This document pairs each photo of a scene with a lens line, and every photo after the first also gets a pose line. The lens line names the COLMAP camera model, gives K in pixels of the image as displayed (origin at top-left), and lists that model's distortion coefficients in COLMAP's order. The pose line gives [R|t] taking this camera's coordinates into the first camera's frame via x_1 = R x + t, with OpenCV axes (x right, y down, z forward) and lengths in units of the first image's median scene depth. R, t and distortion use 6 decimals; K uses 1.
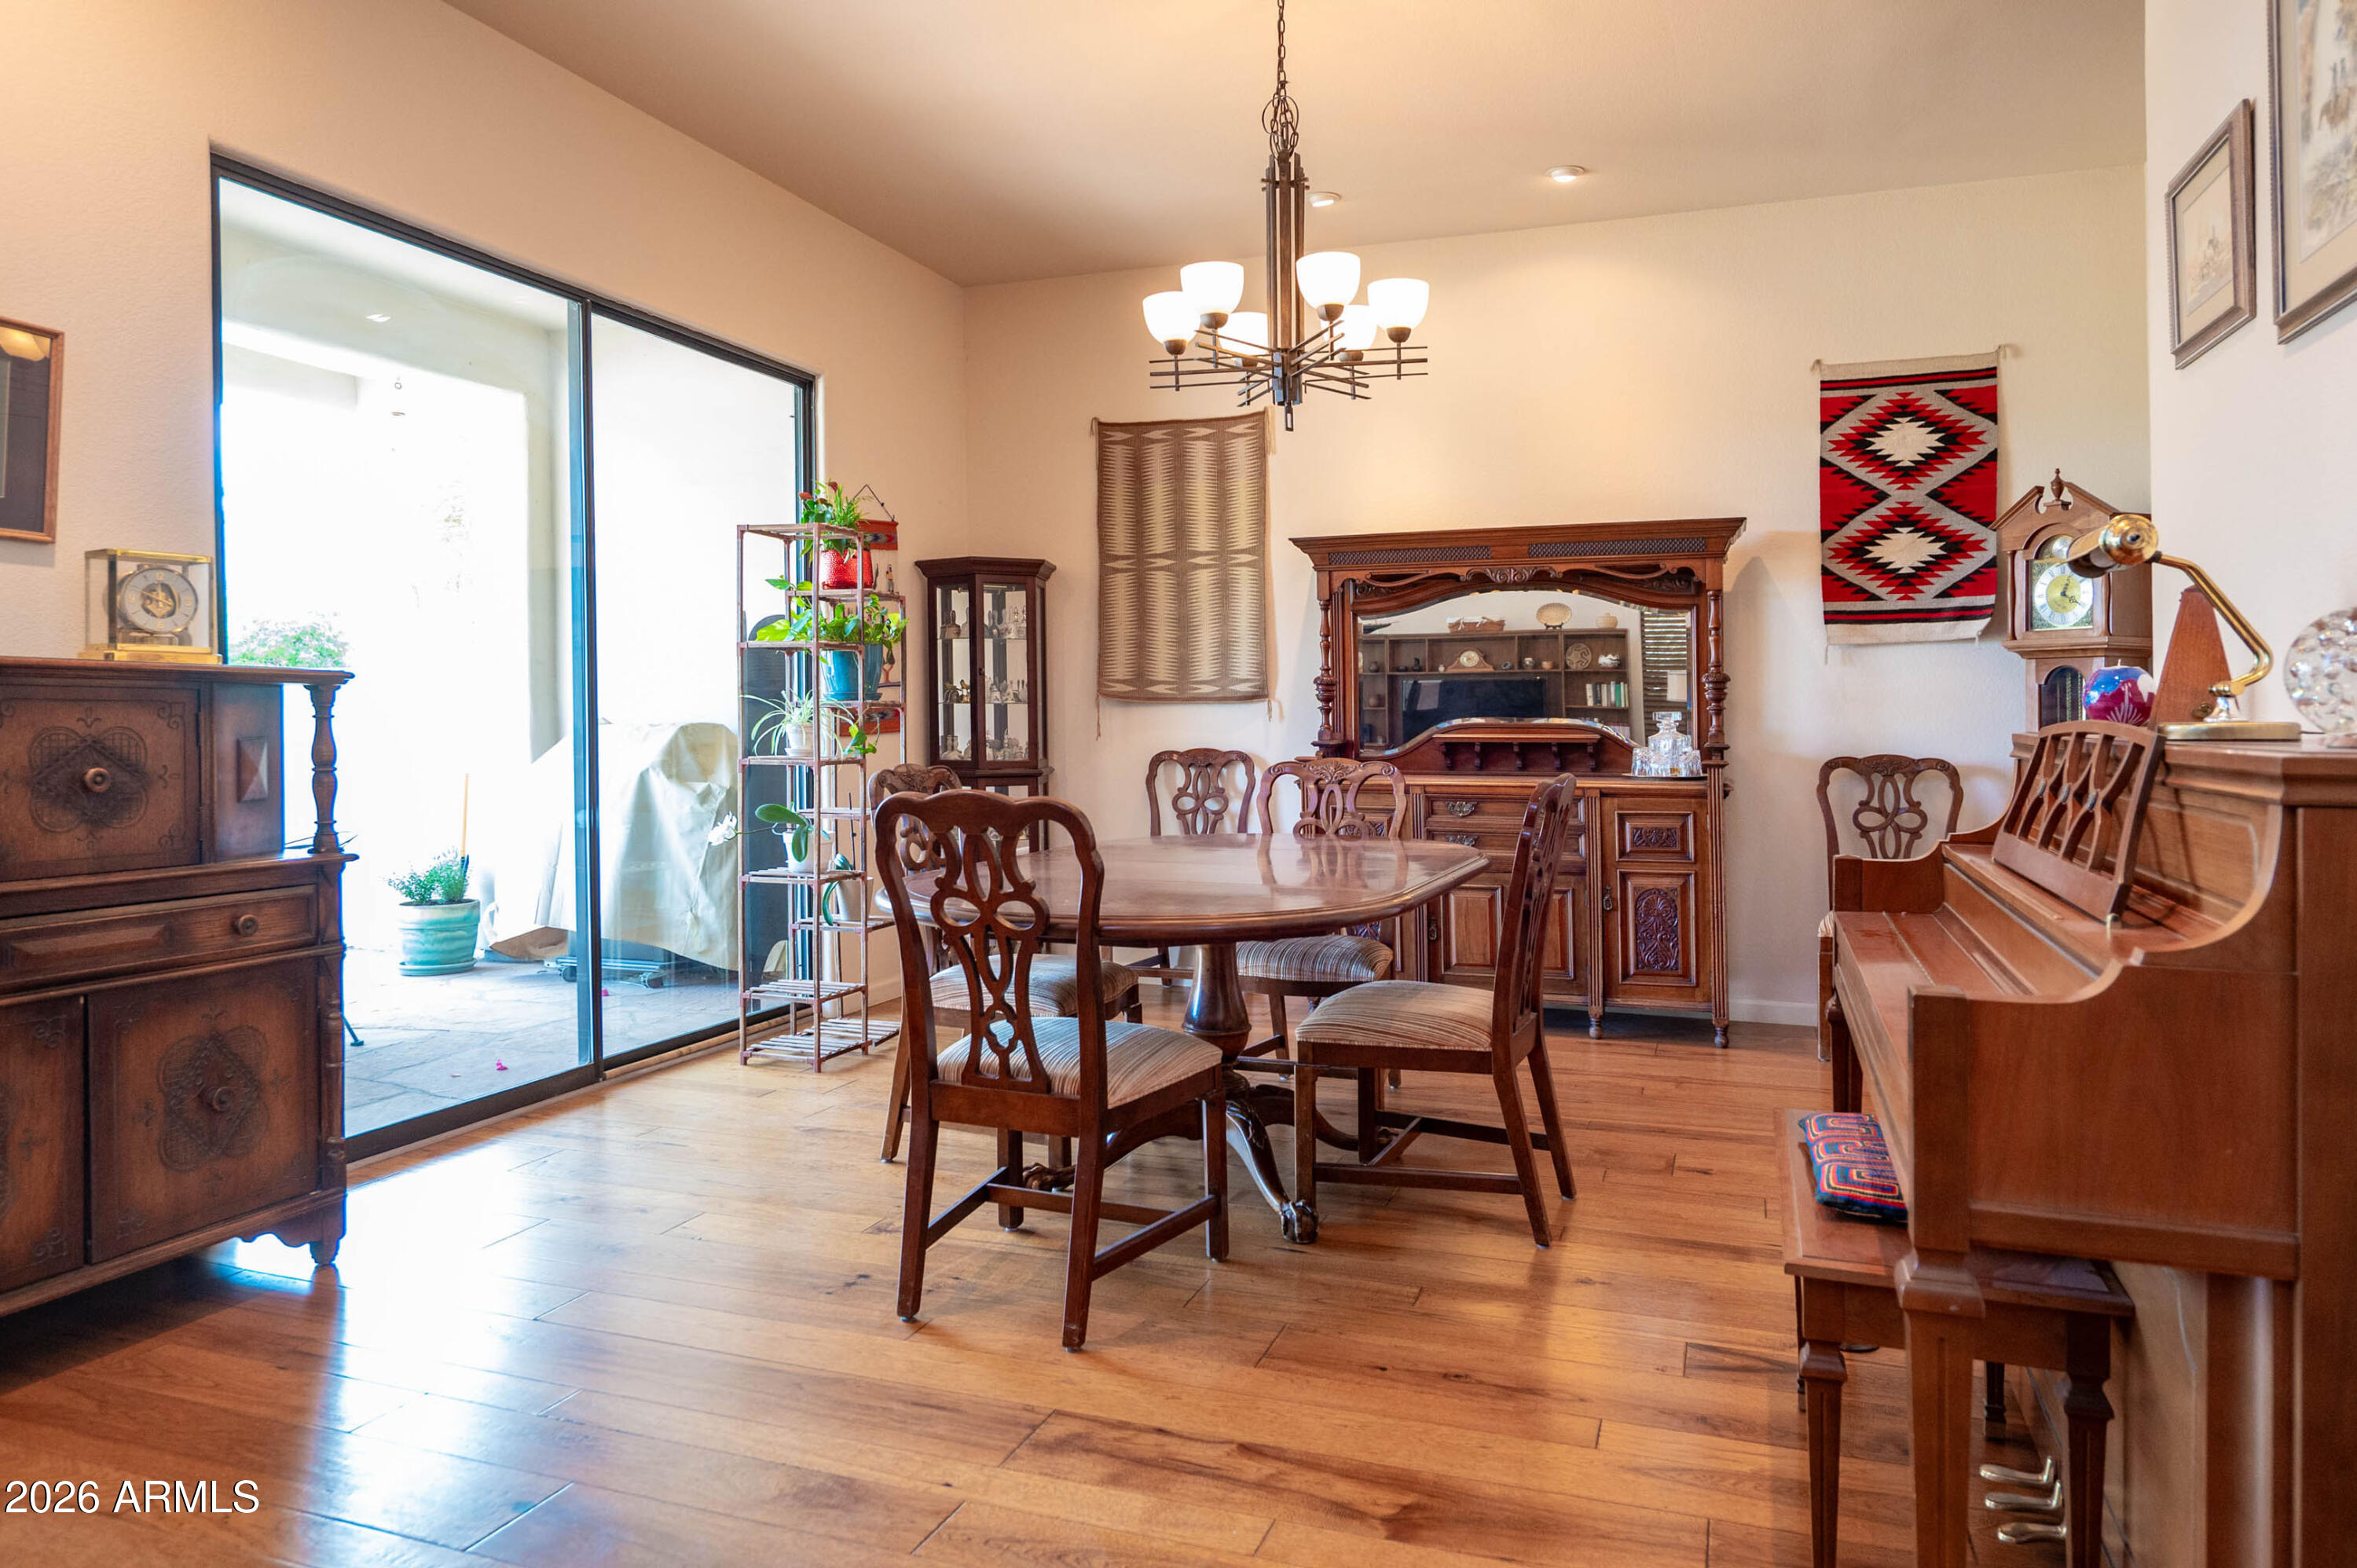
lens RADIAL K [[1549.9, 0, 1178.5], [0, 1549.9, 784.0], [0, 0, 1]] dist [-0.000764, -0.000369]
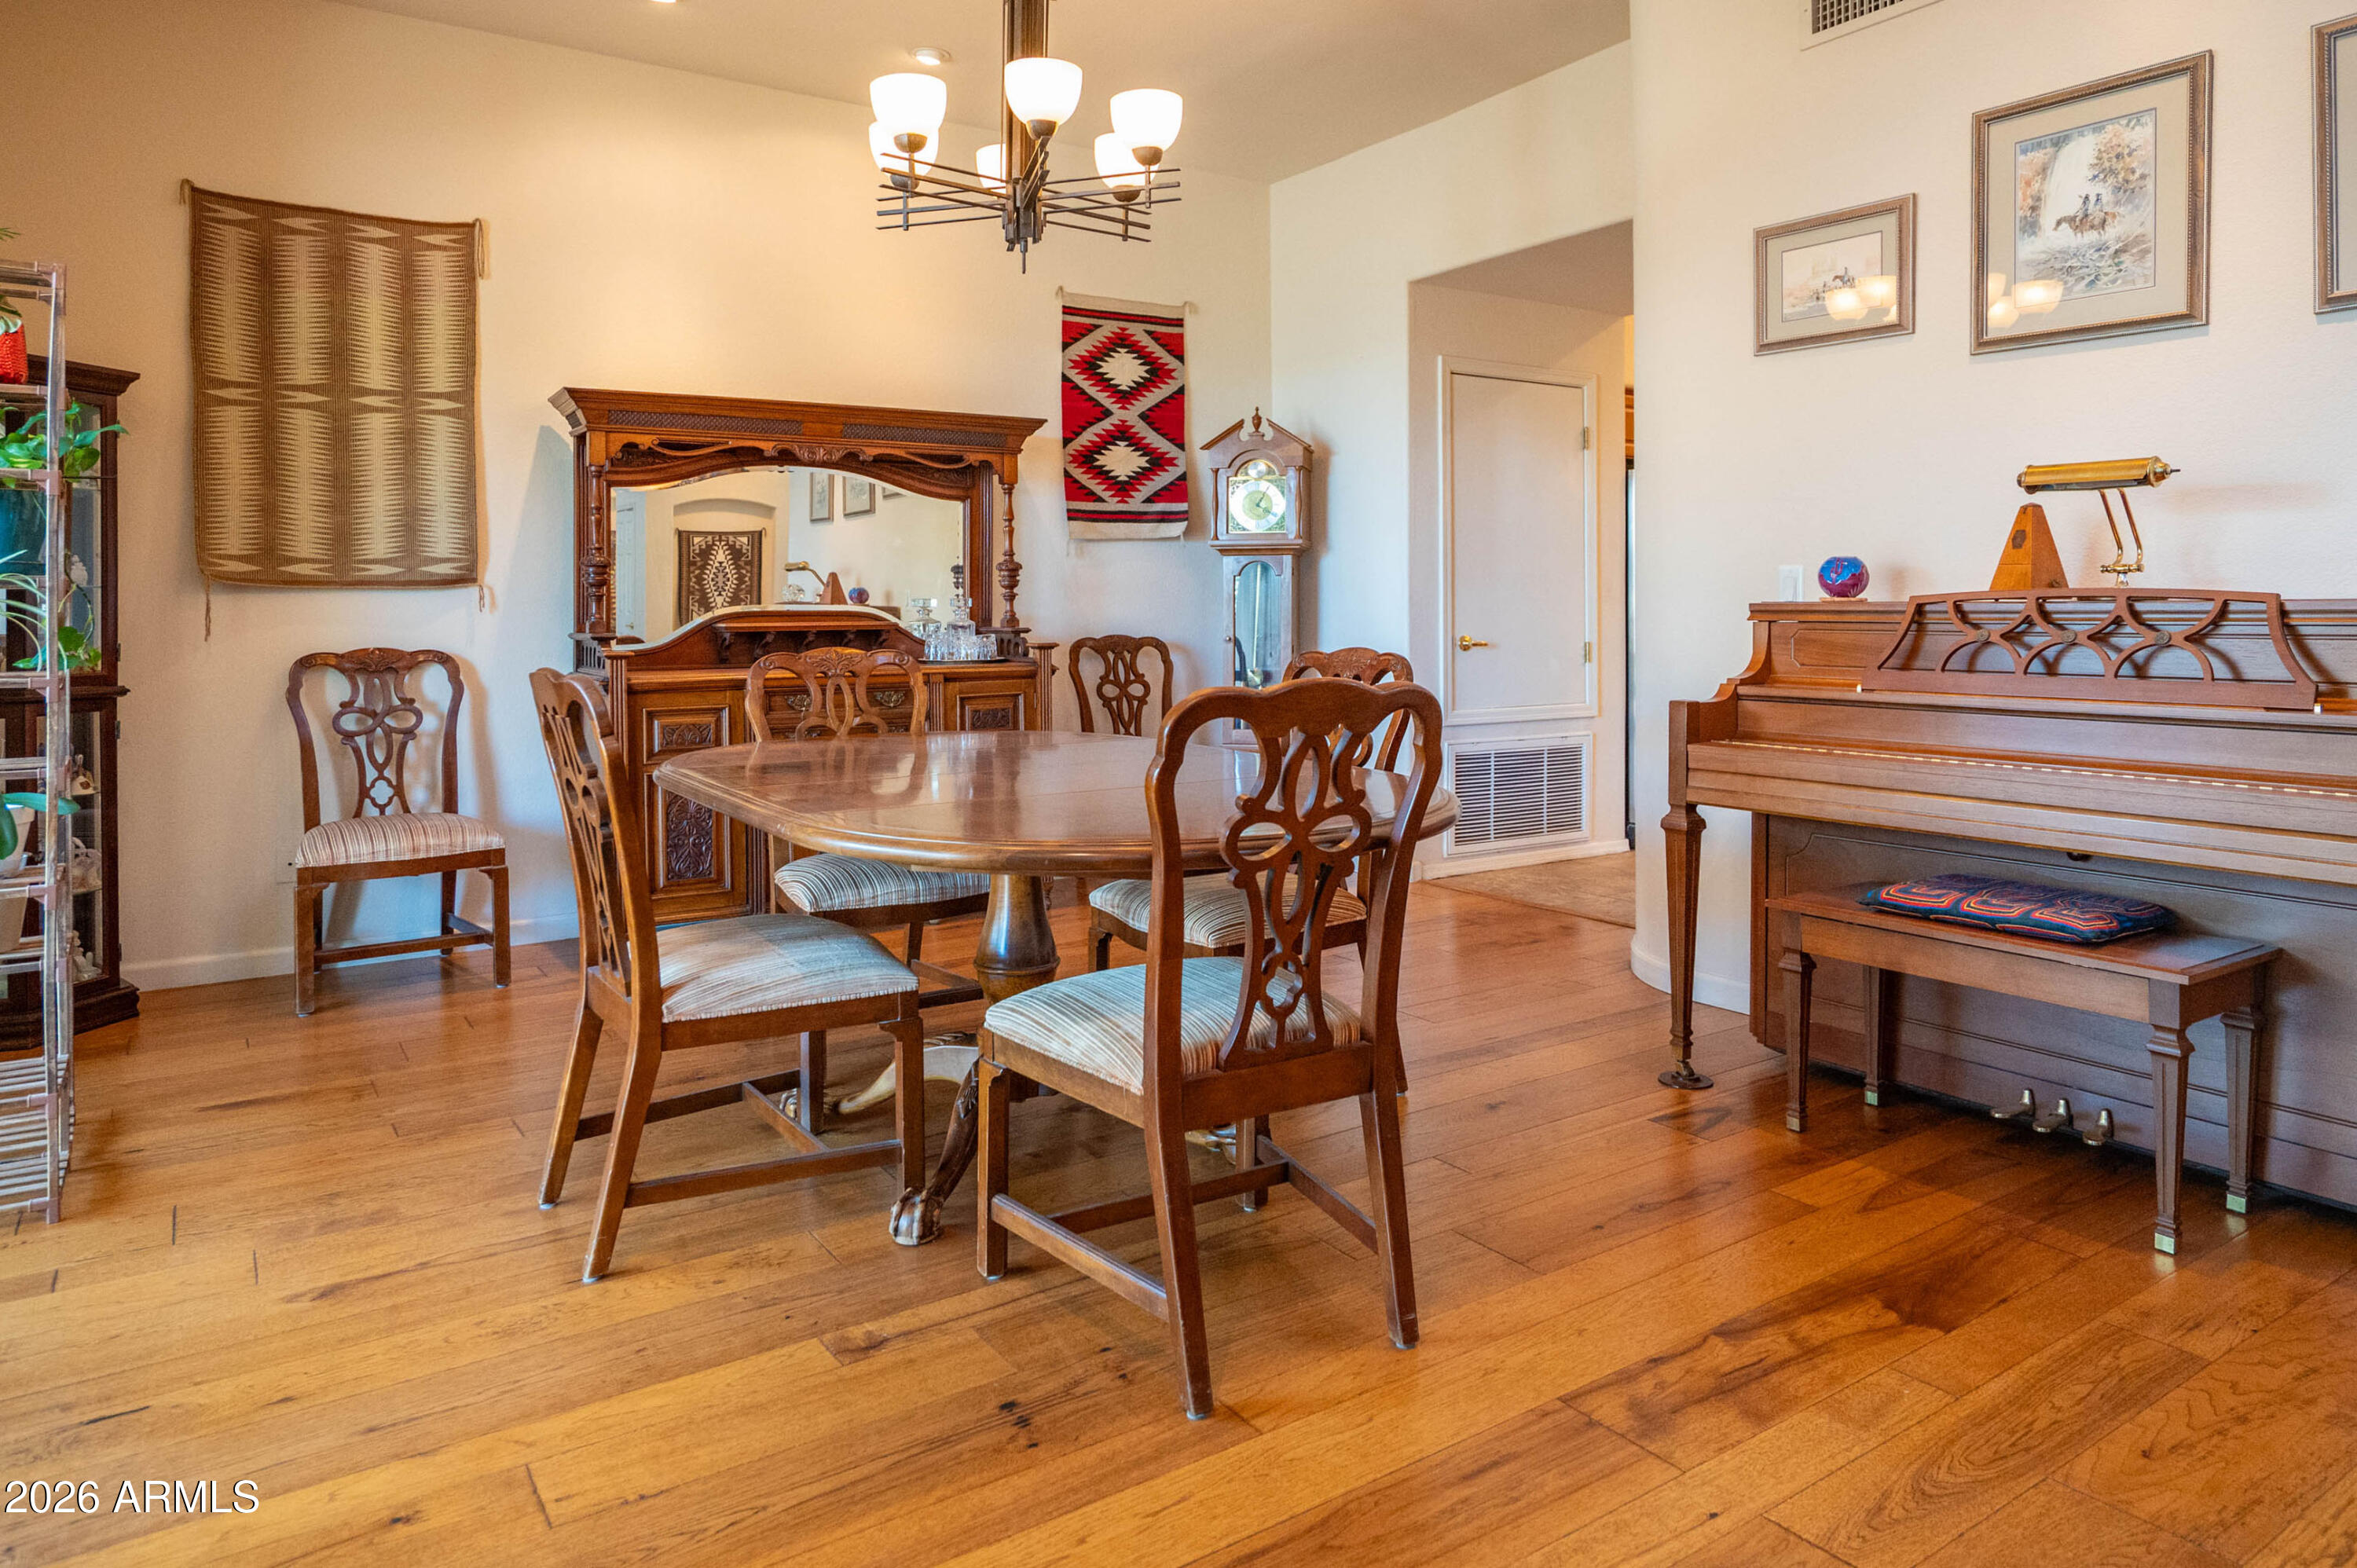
lens RADIAL K [[1437.3, 0, 1177.6], [0, 1437.3, 643.0], [0, 0, 1]] dist [-0.009960, 0.000028]
pose [[0.585611, -0.023267, 0.810258, -0.393350], [0.044097, 0.999022, -0.003183, -0.007417], [-0.809392, 0.037594, 0.586065, 0.330703]]
